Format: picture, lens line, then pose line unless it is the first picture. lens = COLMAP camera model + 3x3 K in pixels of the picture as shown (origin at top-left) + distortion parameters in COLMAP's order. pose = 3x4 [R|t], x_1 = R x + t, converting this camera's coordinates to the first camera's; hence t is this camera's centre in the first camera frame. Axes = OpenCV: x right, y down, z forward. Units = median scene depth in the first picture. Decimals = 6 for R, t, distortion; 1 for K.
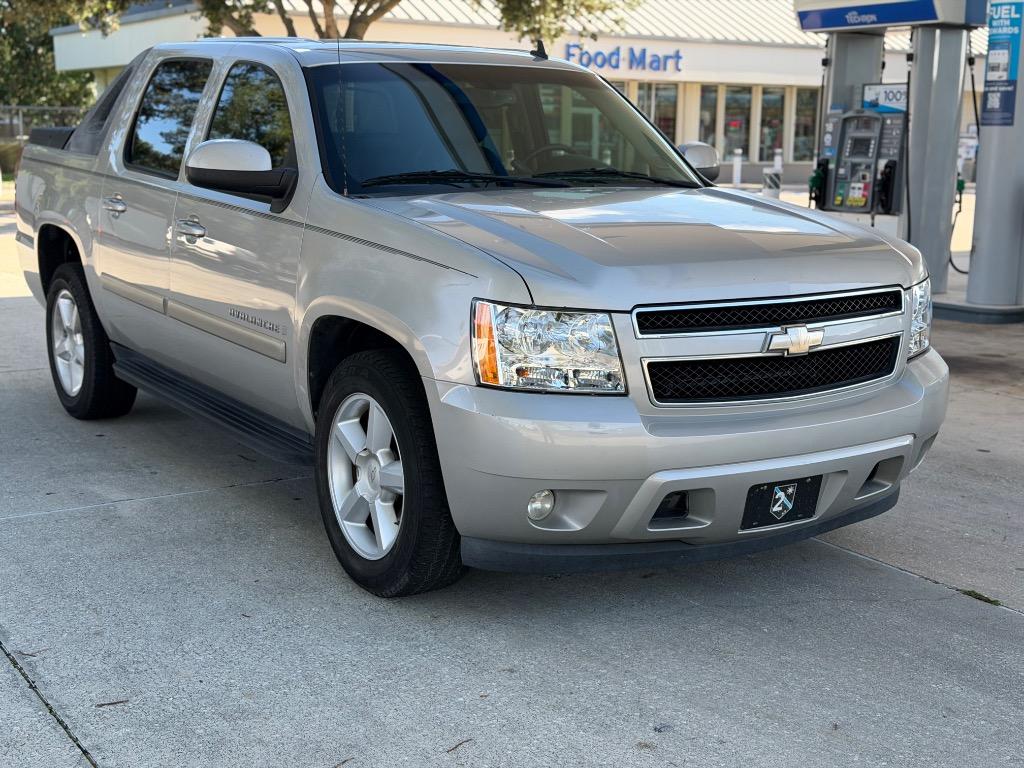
lens RADIAL K [[1398.7, 0, 512.0], [0, 1398.7, 384.0], [0, 0, 1]] dist [0.017321, -0.014985]
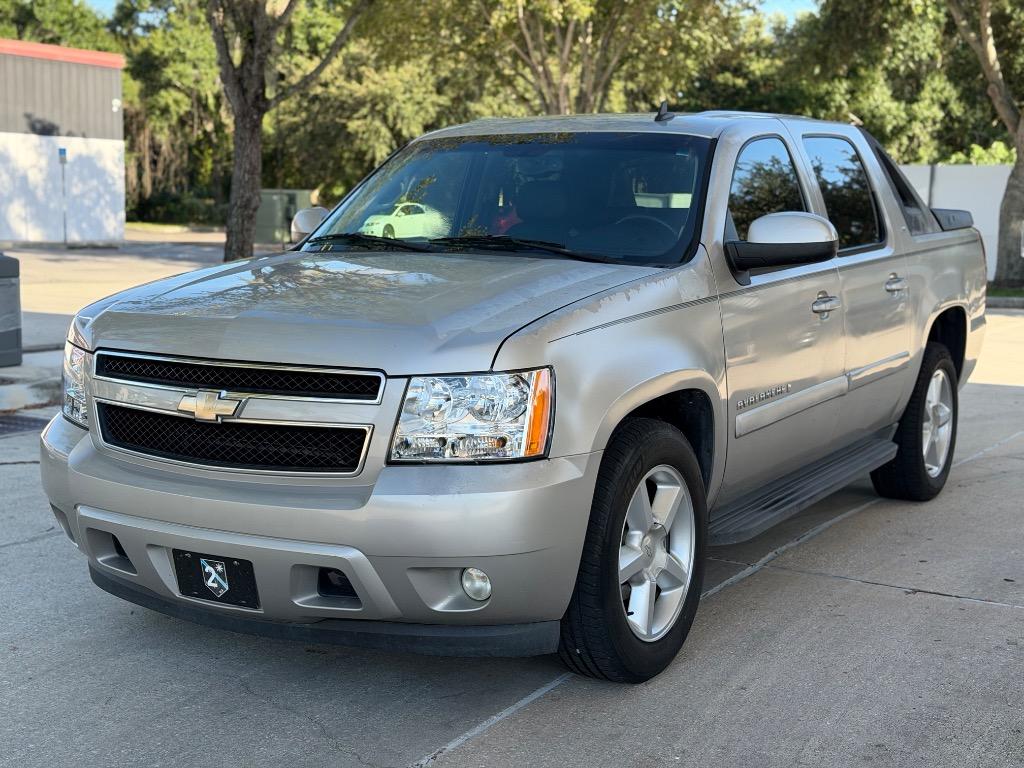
lens RADIAL K [[1411.4, 0, 514.6], [0, 1411.4, 399.3], [0, 0, 1]] dist [0.190714, -0.445591]
pose [[0.466885, 0.113675, -0.876981, 1.117560], [-0.167270, 0.985153, 0.038645, -0.105010], [0.868354, 0.128650, 0.478968, 0.706198]]
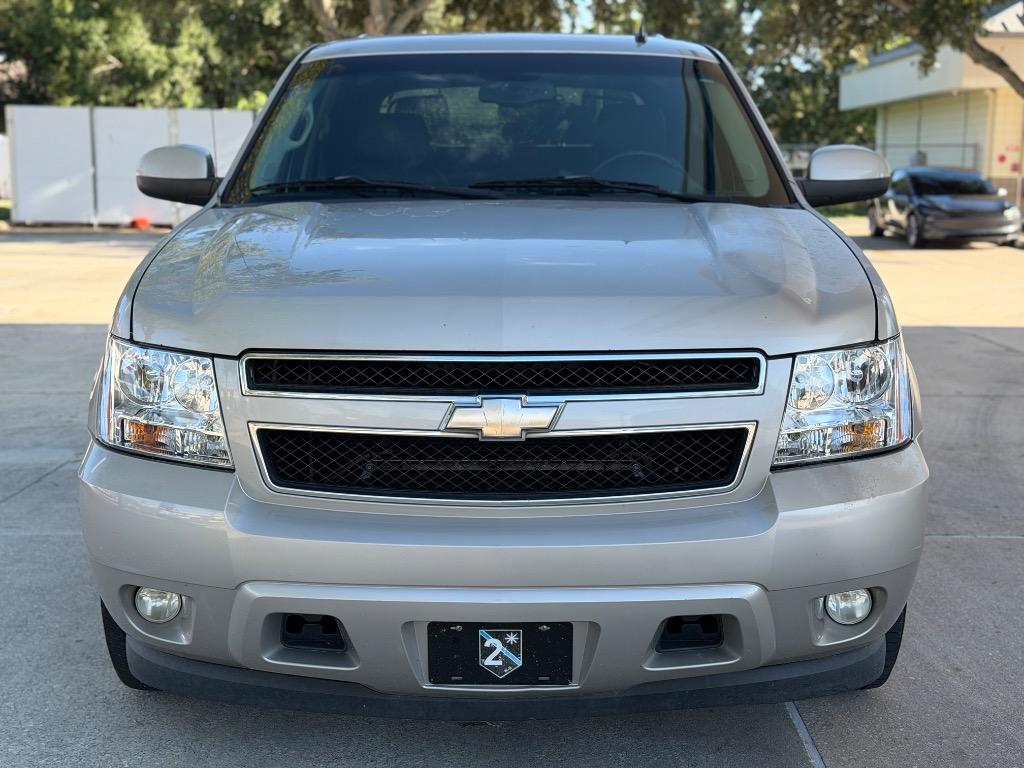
lens RADIAL K [[1411.4, 0, 514.6], [0, 1411.4, 399.3], [0, 0, 1]] dist [0.190714, -0.445591]
pose [[0.855496, 0.079498, -0.511670, 0.546317], [-0.090403, 0.995899, 0.003581, -0.042374], [0.509856, 0.043193, 0.859175, 0.407300]]
